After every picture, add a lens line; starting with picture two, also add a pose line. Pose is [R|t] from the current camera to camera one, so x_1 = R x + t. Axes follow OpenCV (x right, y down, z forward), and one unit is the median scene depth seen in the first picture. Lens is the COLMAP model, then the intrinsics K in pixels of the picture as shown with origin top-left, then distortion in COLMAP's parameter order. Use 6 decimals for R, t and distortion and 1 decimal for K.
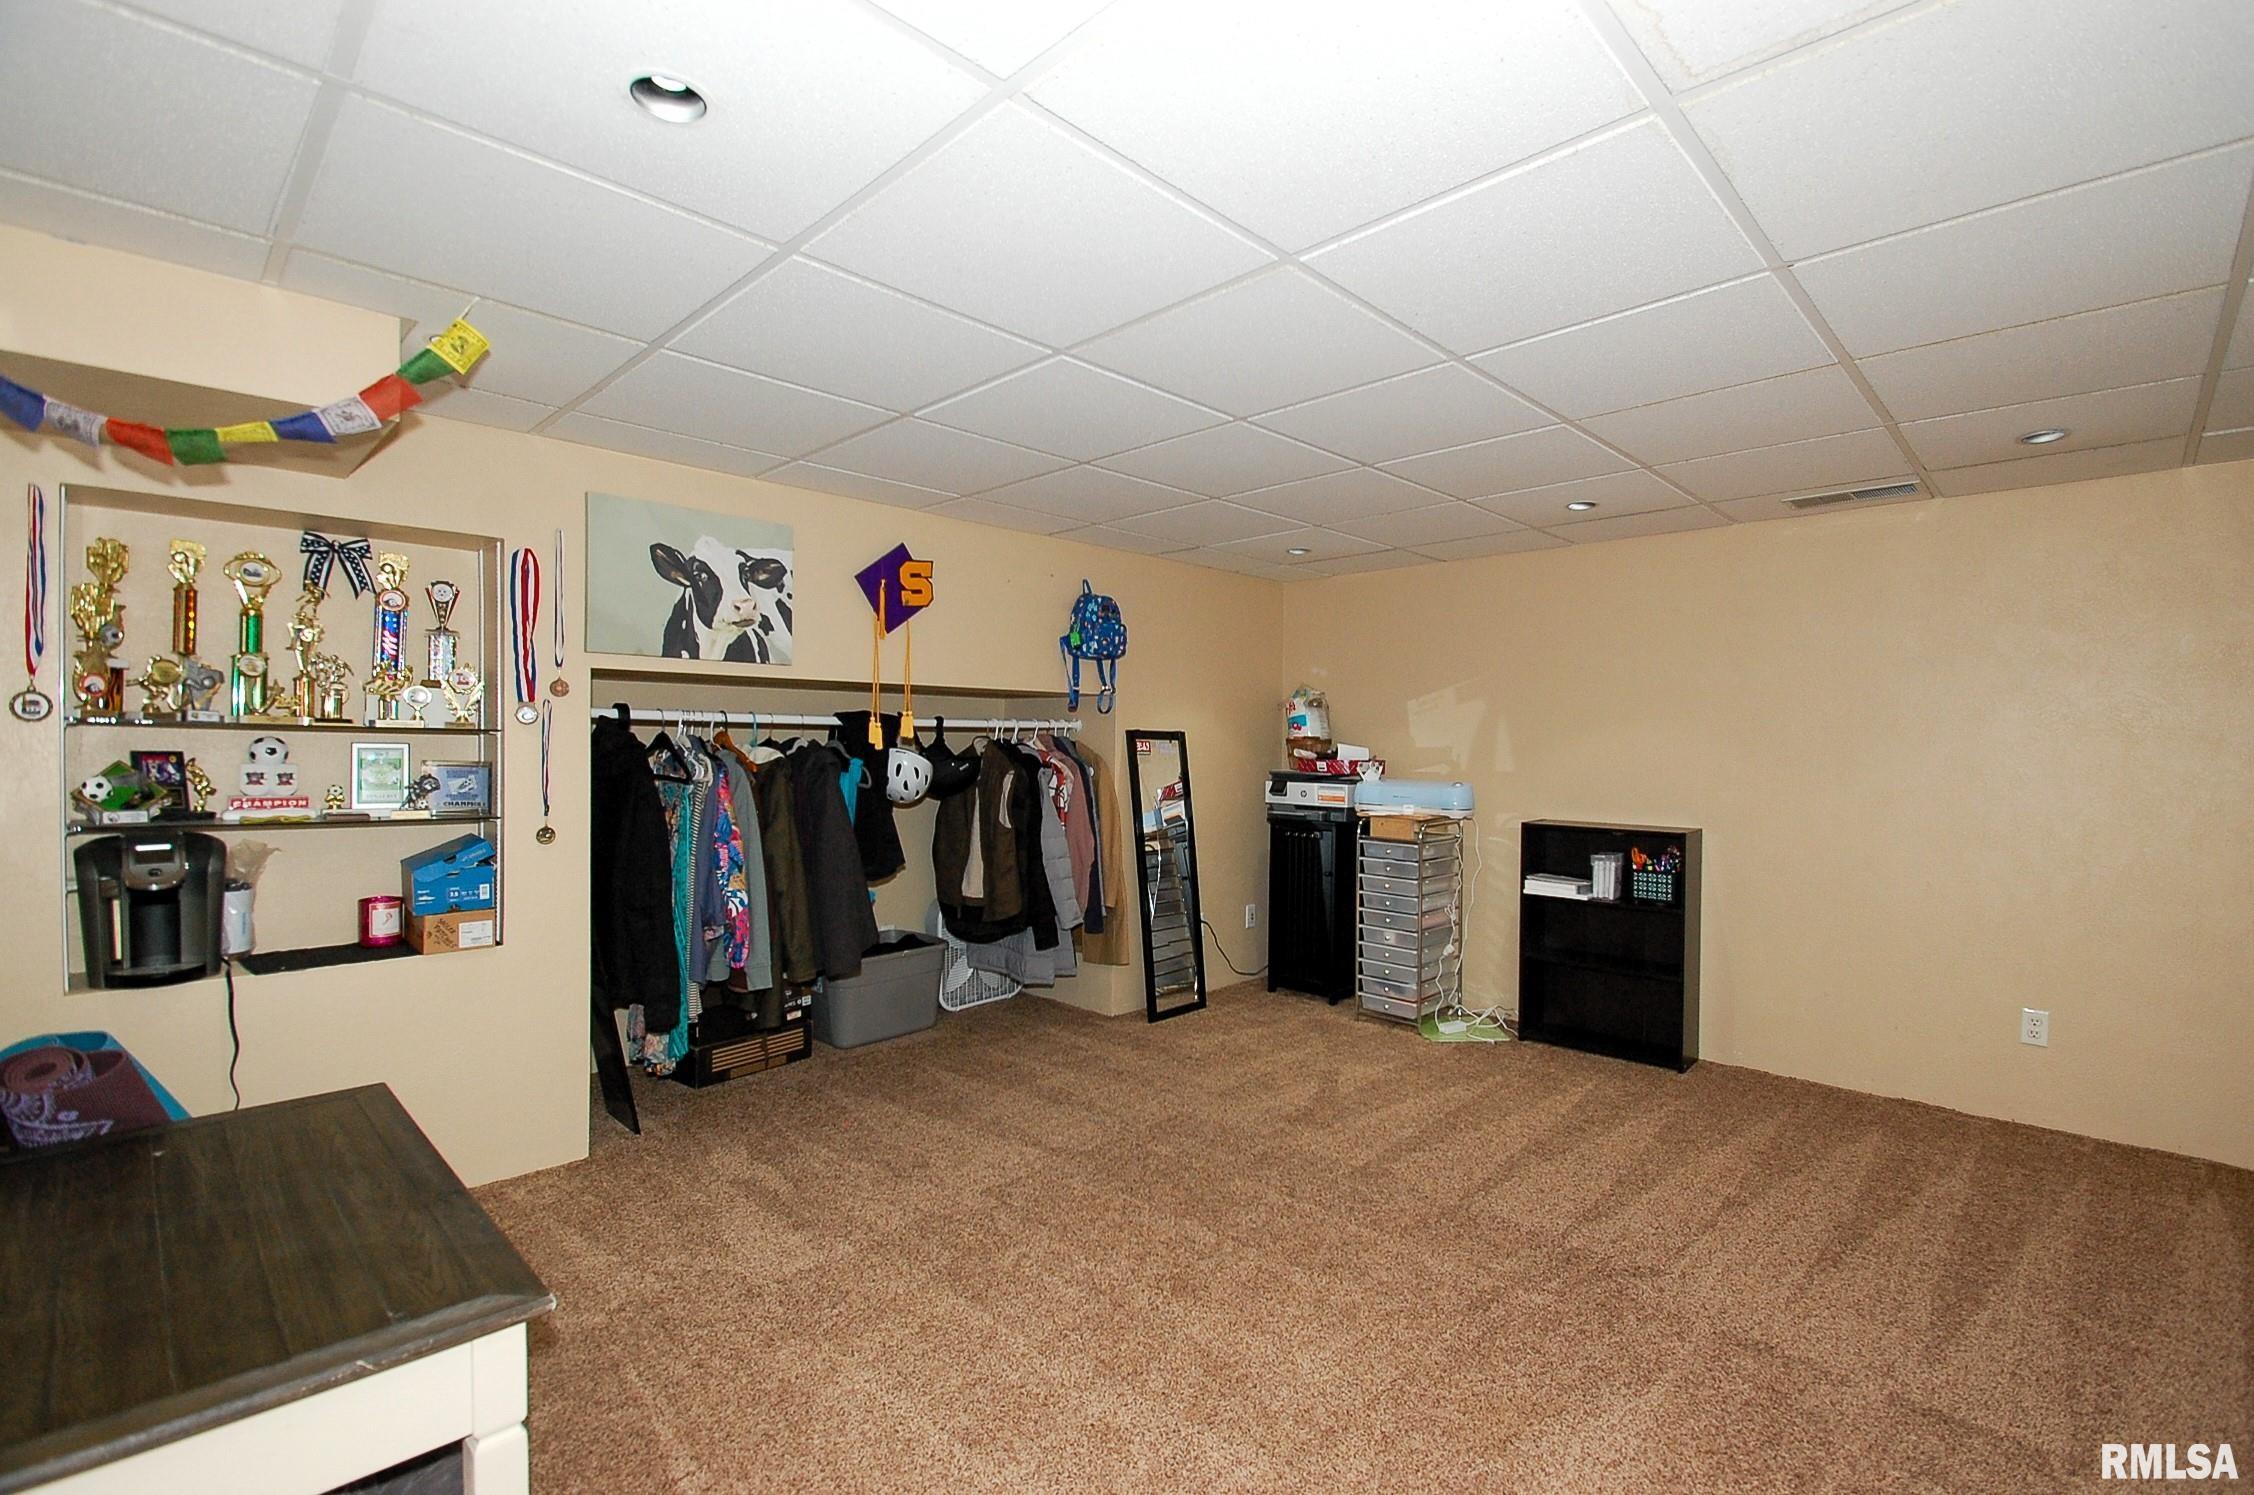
lens RADIAL K [[1020.8, 0, 1145.6], [0, 1020.8, 754.1], [0, 0, 1]] dist [-0.003633, -0.007720]
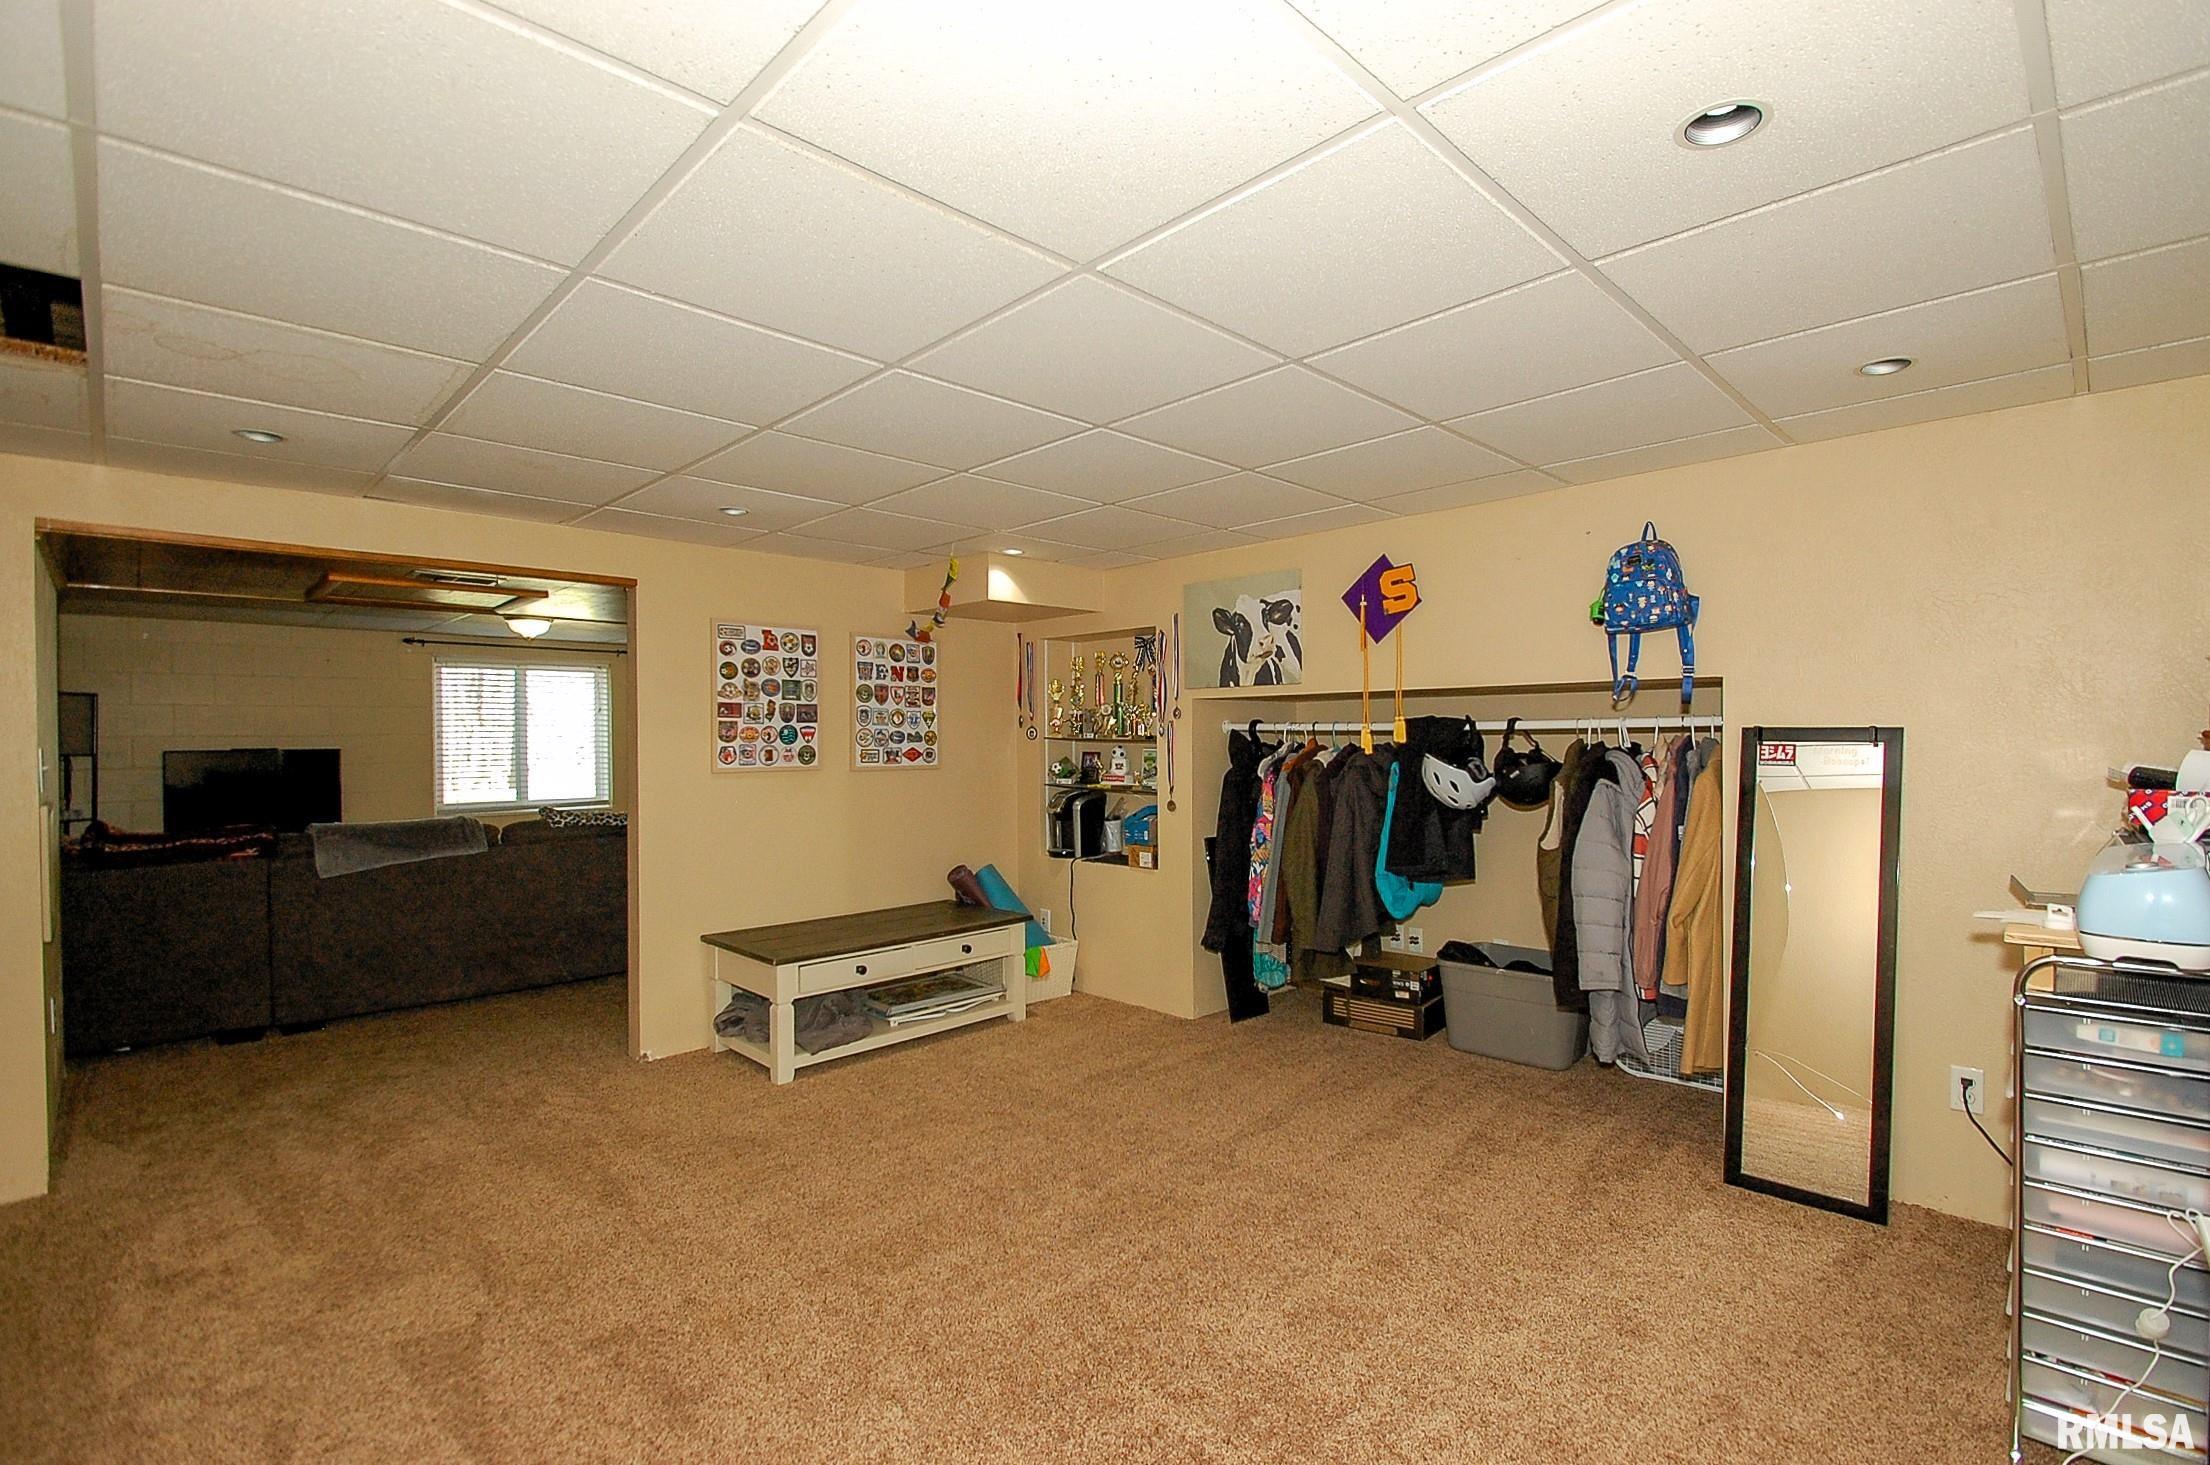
lens RADIAL K [[1000.8, 0, 1124.2], [0, 1000.8, 740.5], [0, 0, 1]] dist [-0.003633, -0.007720]
pose [[-0.029970, -0.000352, -0.999551, 0.848706], [-0.002018, 0.999998, -0.000292, -0.019586], [0.999549, 0.002008, -0.029971, 0.838598]]
